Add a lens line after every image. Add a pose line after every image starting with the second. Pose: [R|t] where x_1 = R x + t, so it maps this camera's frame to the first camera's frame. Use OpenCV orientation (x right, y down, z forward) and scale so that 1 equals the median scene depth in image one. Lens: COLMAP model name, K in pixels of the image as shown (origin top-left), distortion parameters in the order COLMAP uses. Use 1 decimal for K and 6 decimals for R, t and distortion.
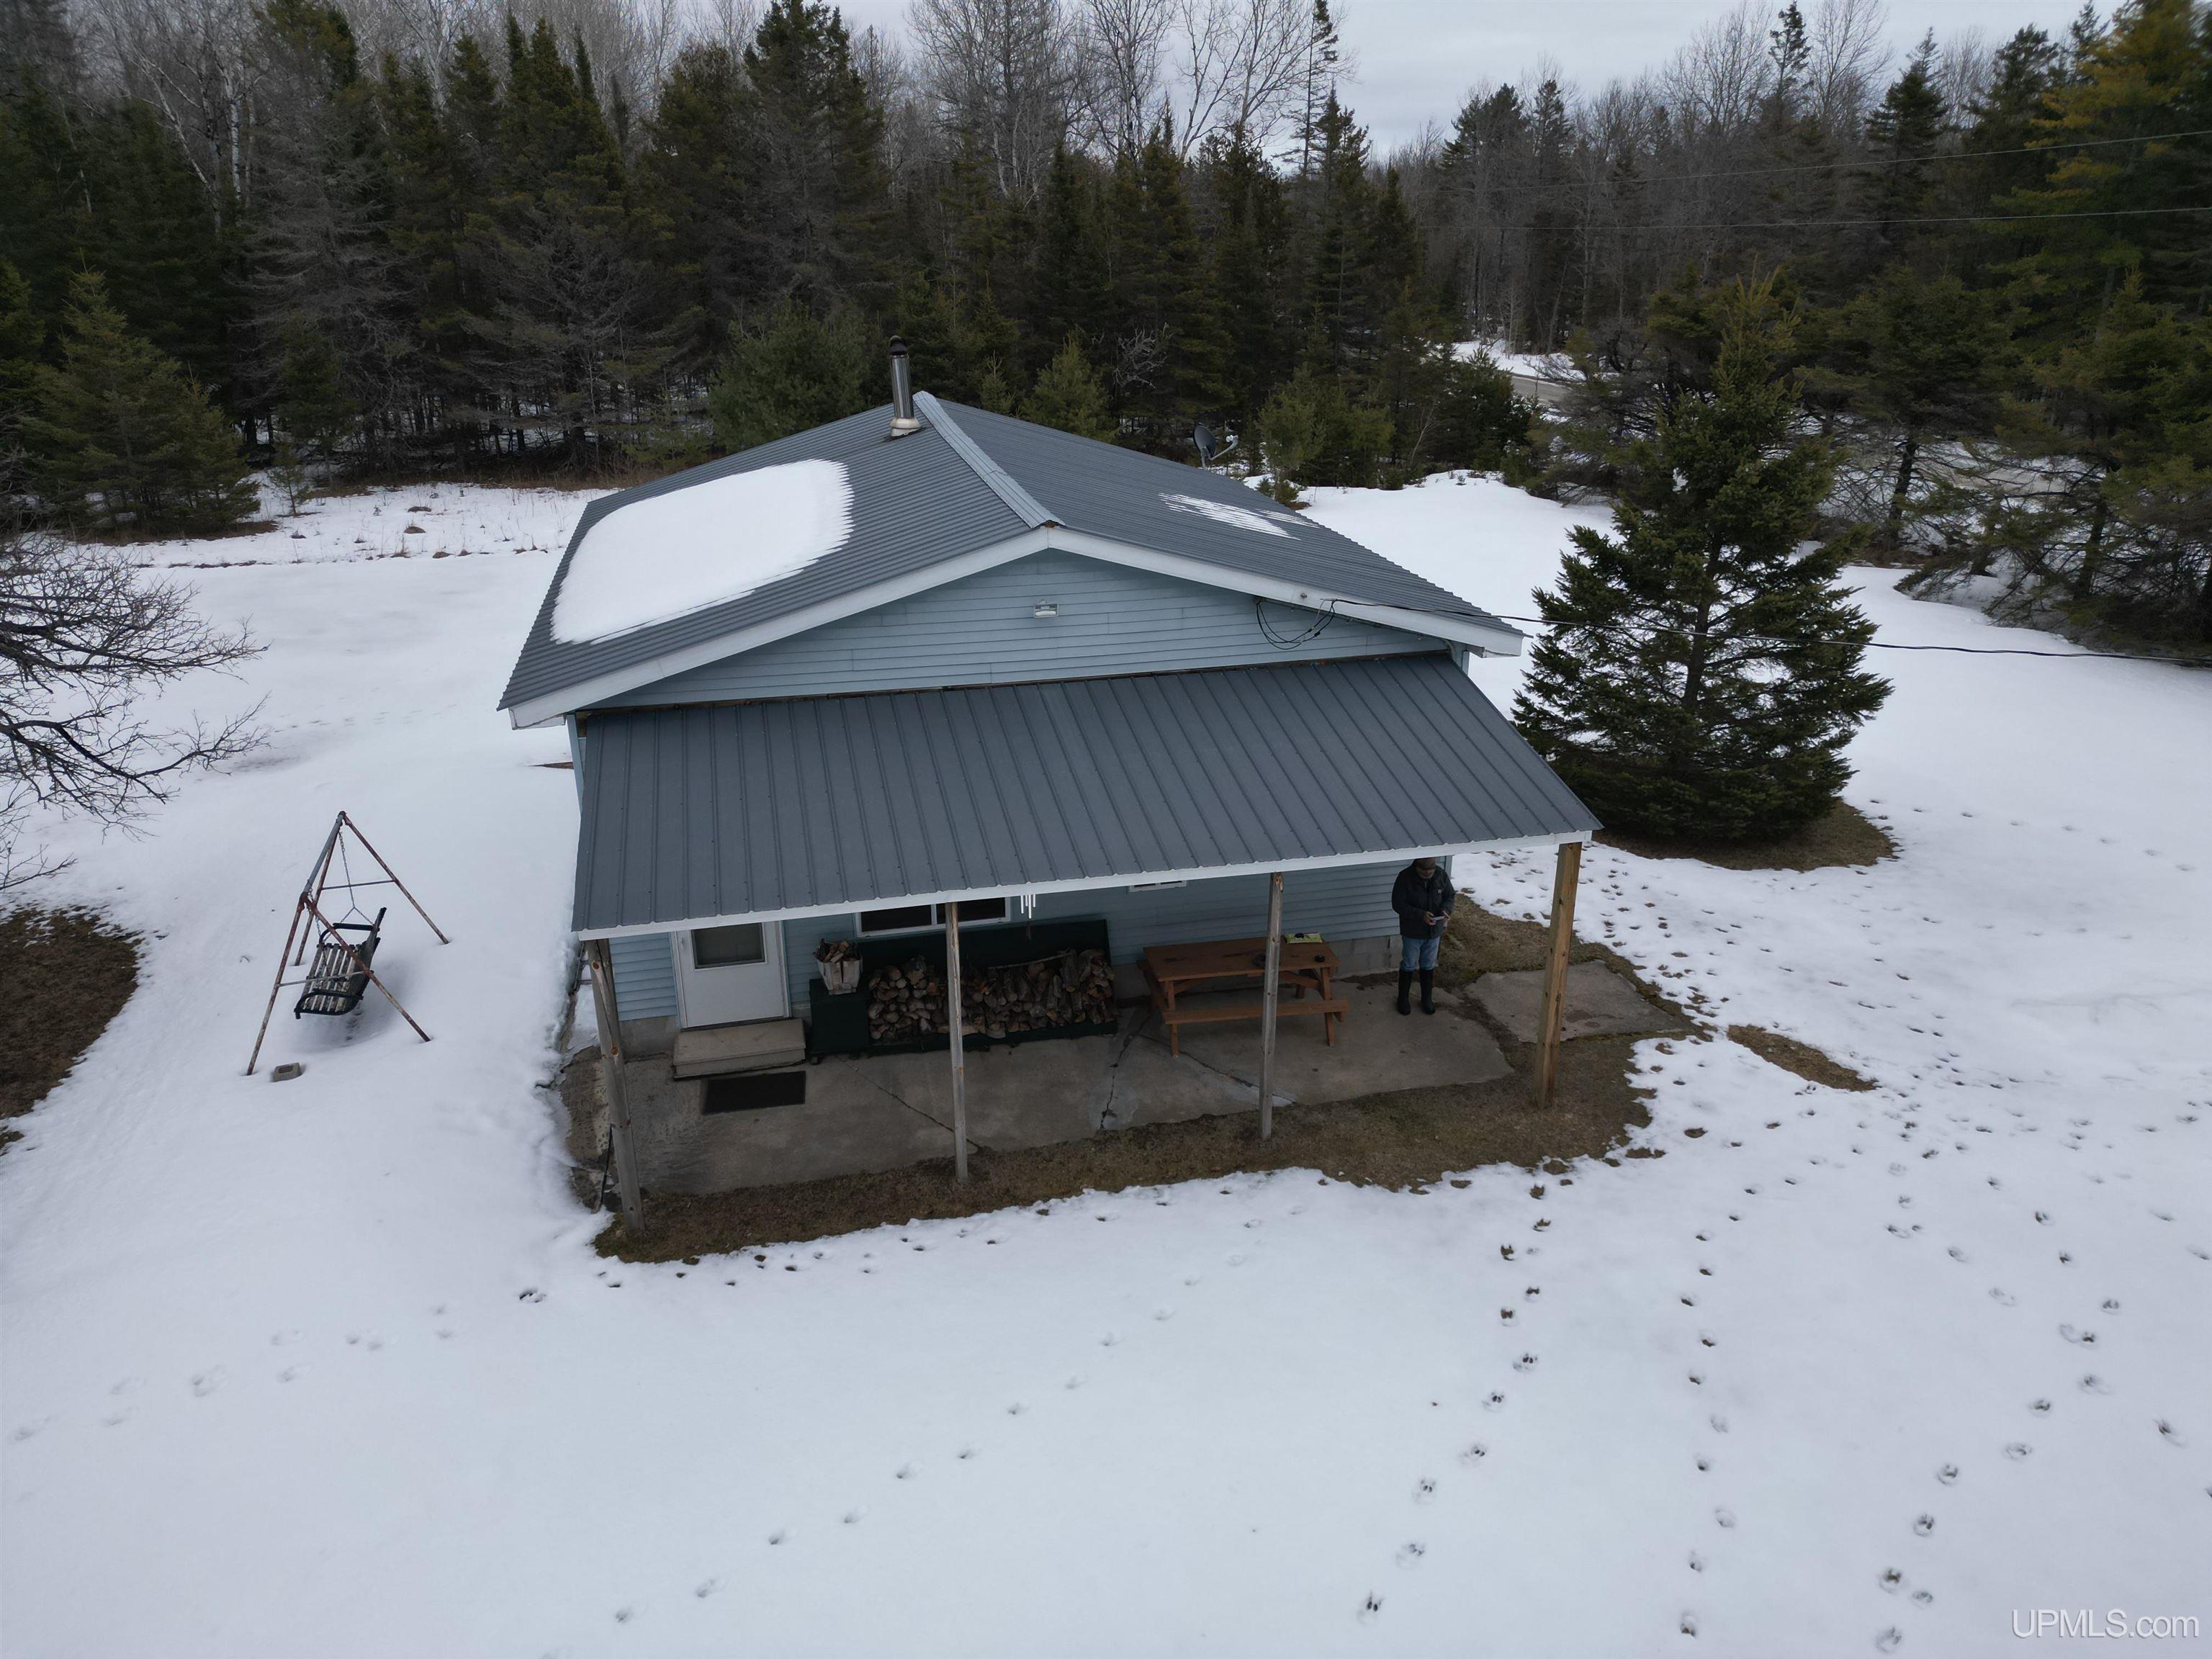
lens RADIAL K [[1541.4, 0, 1108.4], [0, 1541.4, 817.0], [0, 0, 1]] dist [0.064760, -0.055367]
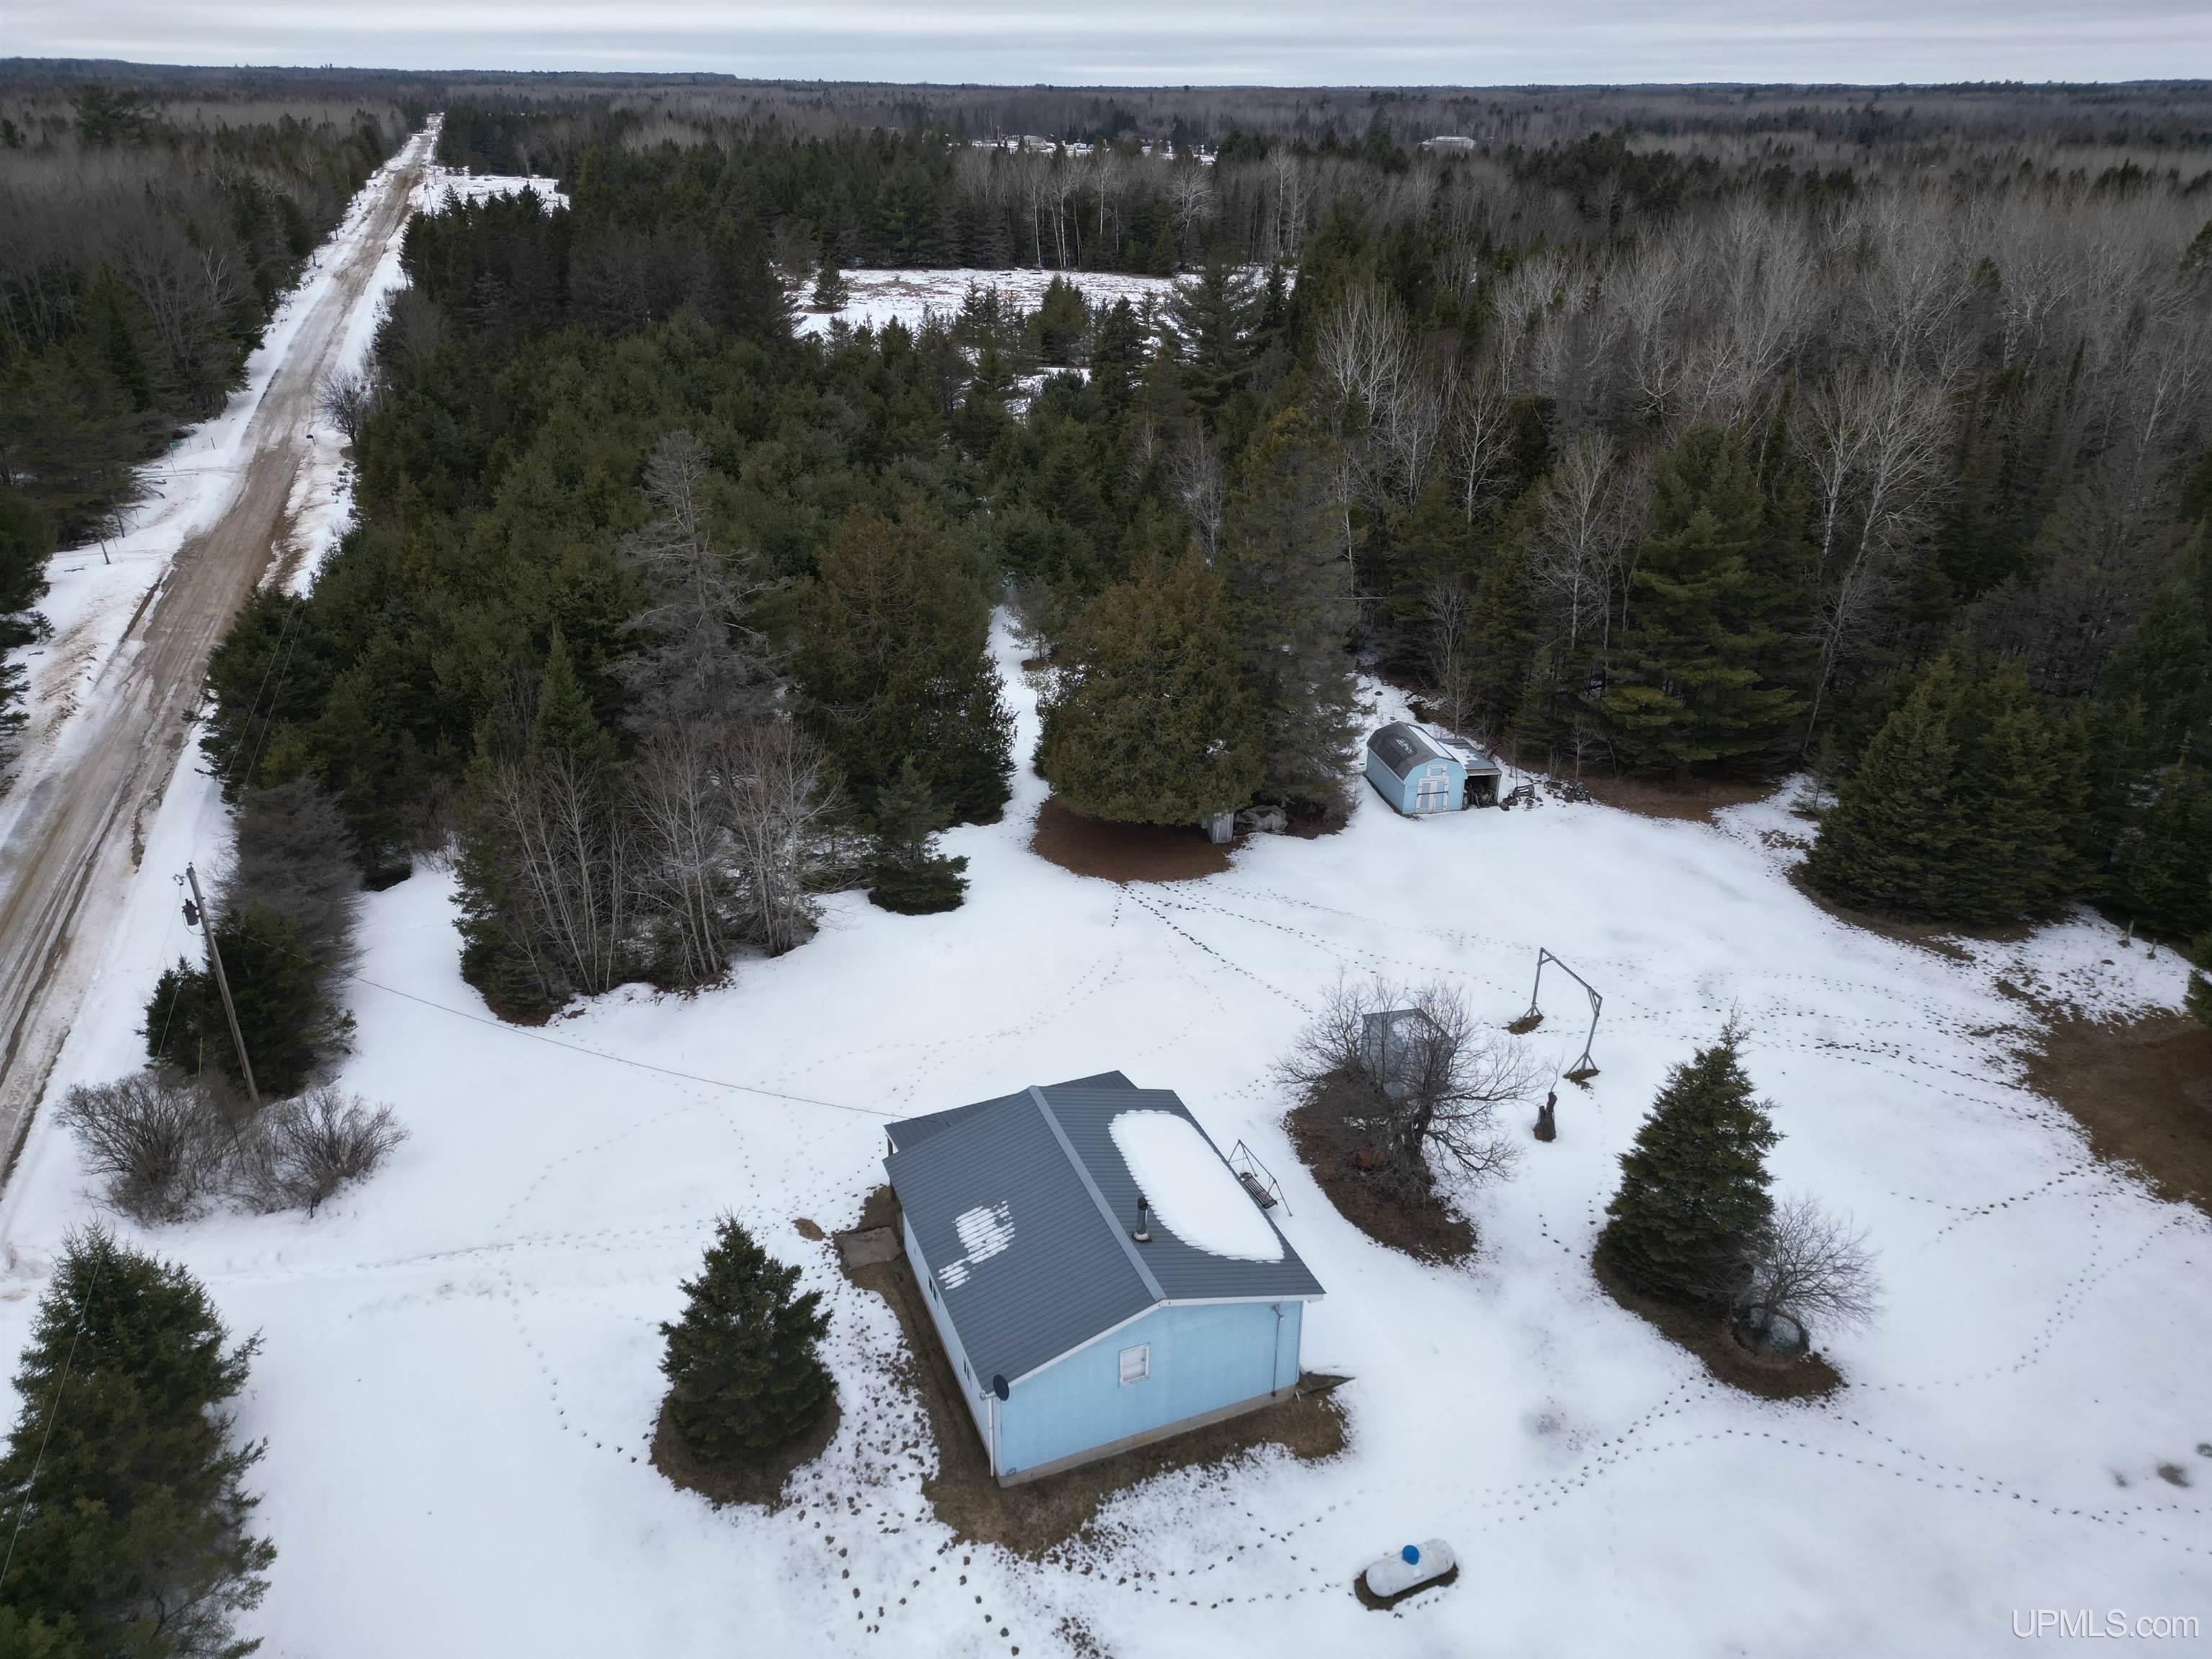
lens RADIAL K [[1541.4, 0, 1119.5], [0, 1541.4, 838.5], [0, 0, 1]] dist [0.064760, -0.055367]
pose [[-0.985782, 0.073792, -0.150956, 0.221436], [-0.060684, 0.681413, 0.729379, -2.787535], [0.156686, 0.728169, -0.667247, 2.631333]]
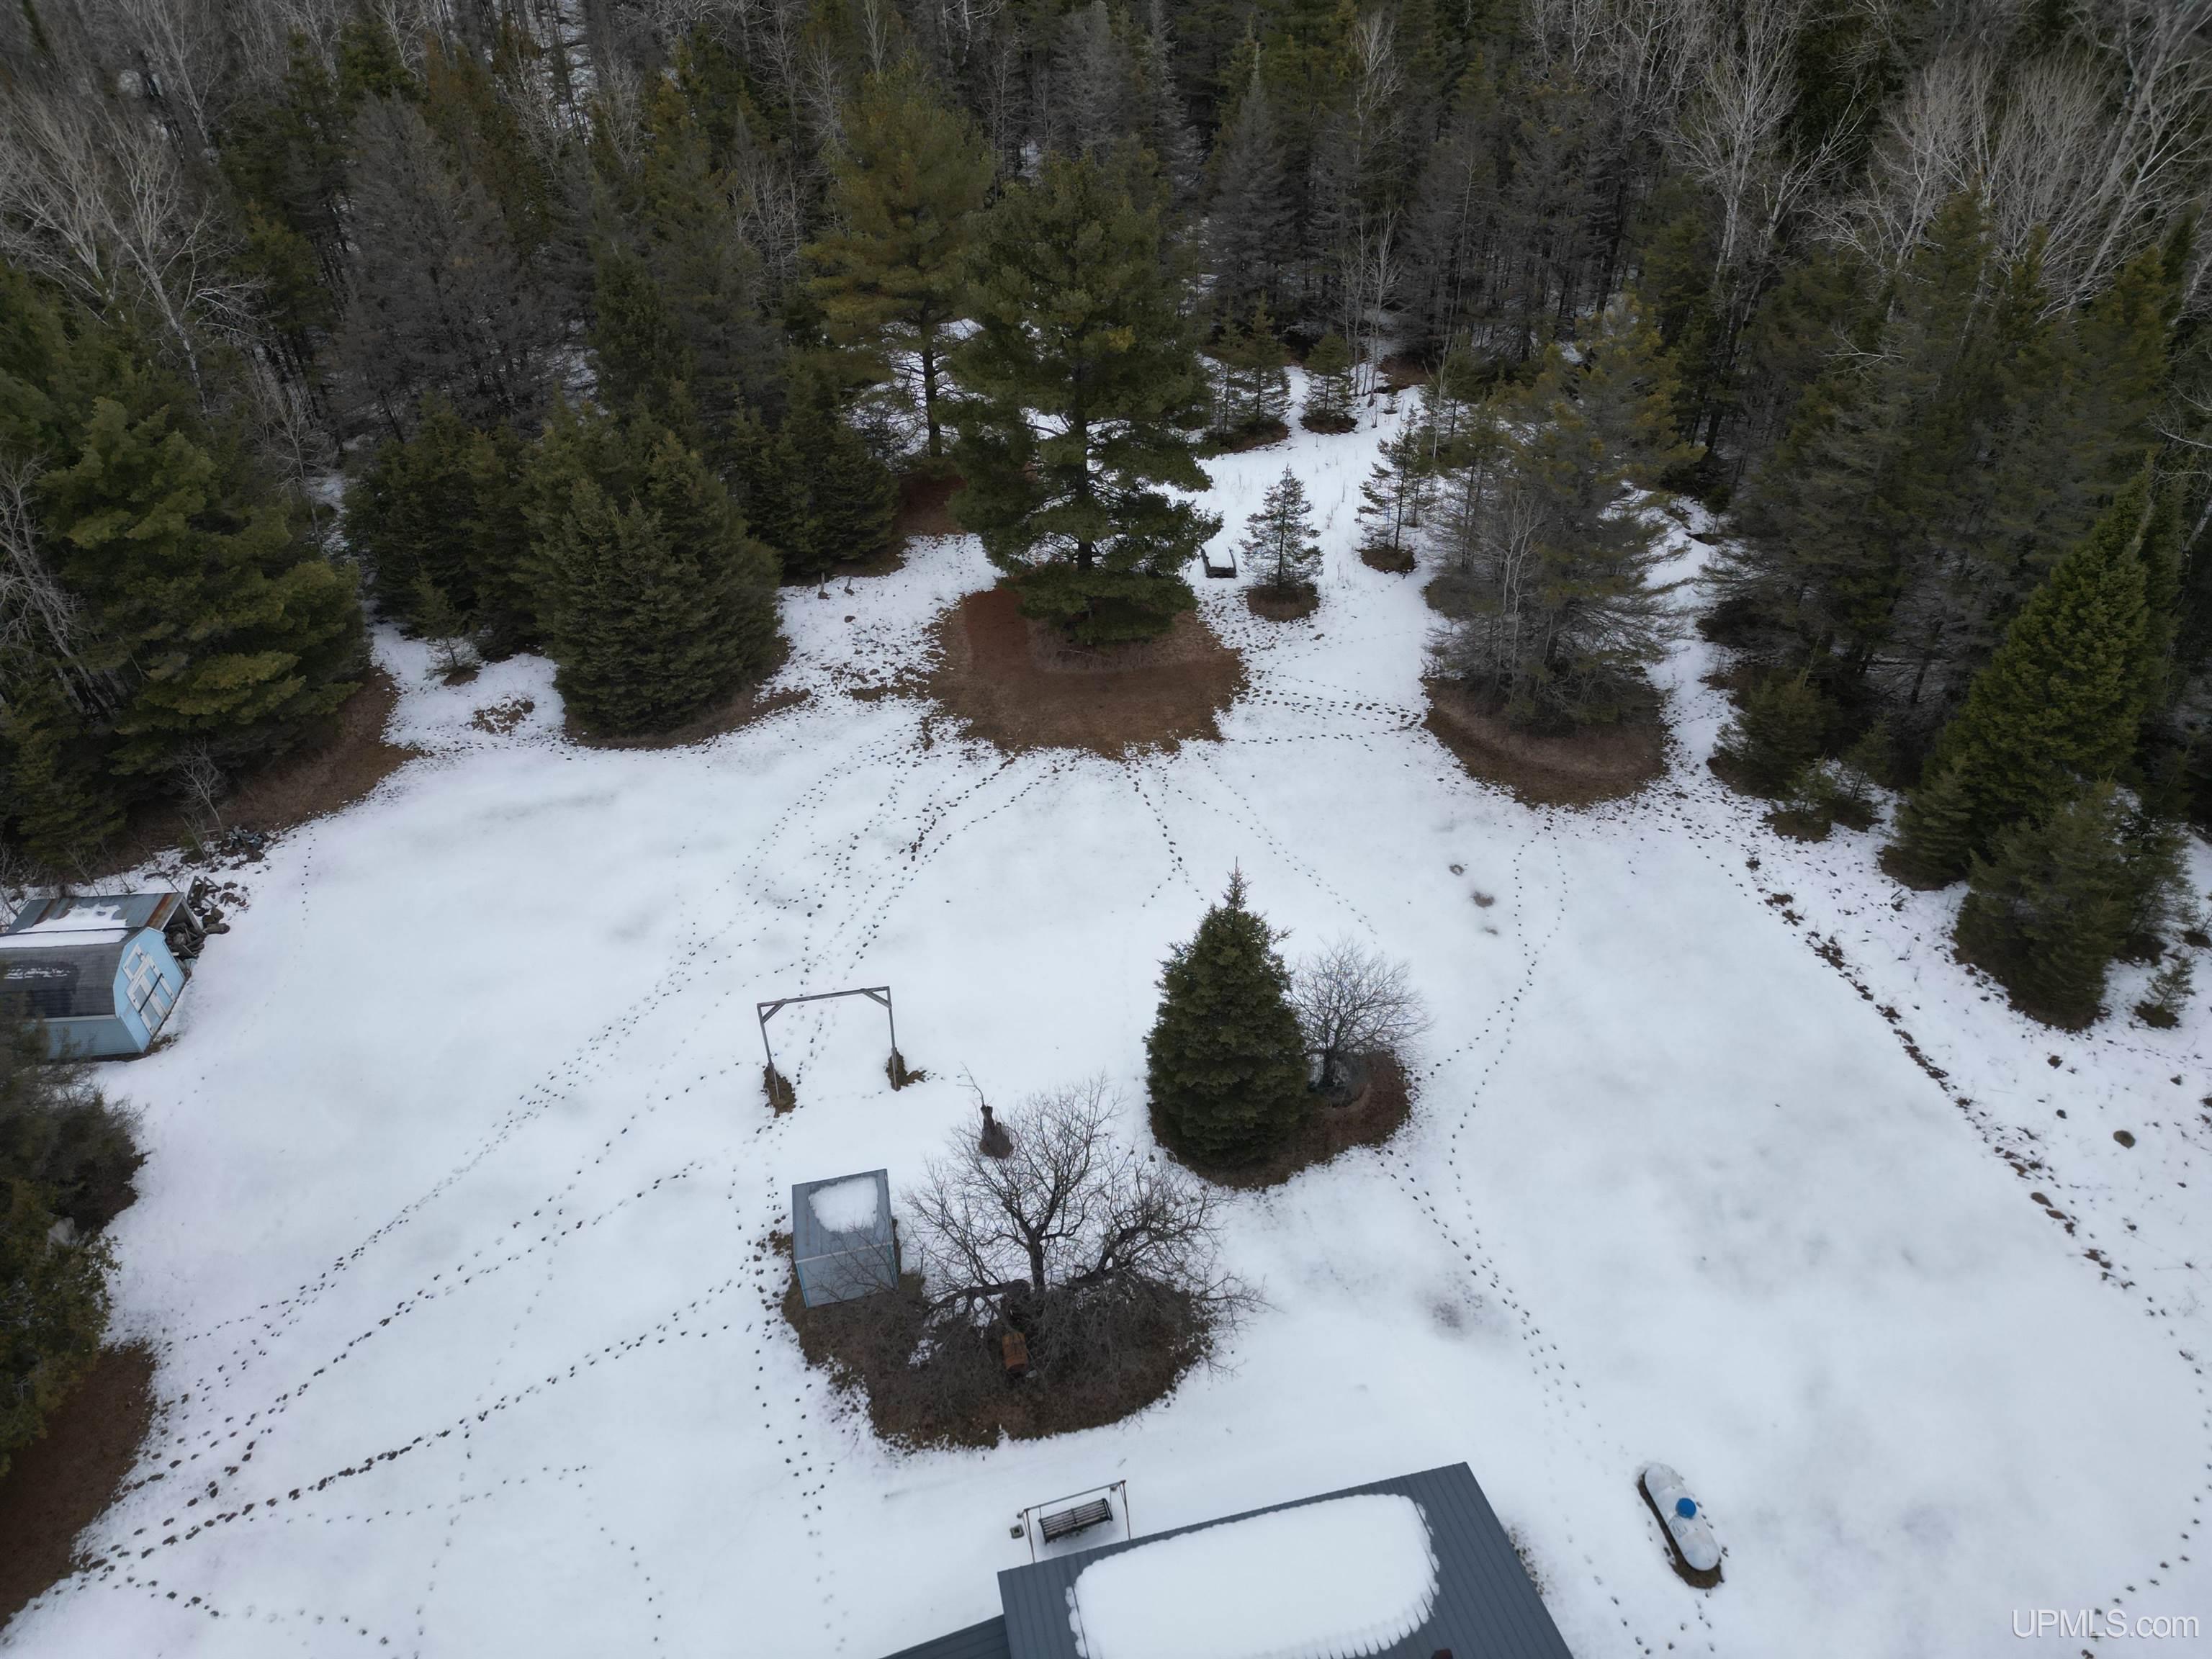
lens RADIAL K [[1541.4, 0, 1101.5], [0, 1541.4, 808.6], [0, 0, 1]] dist [0.064760, -0.055367]
pose [[-0.000141, 0.640973, -0.767563, 0.585618], [-0.352703, 0.718204, 0.599820, -2.047289], [0.935735, 0.270806, 0.225972, 0.260341]]
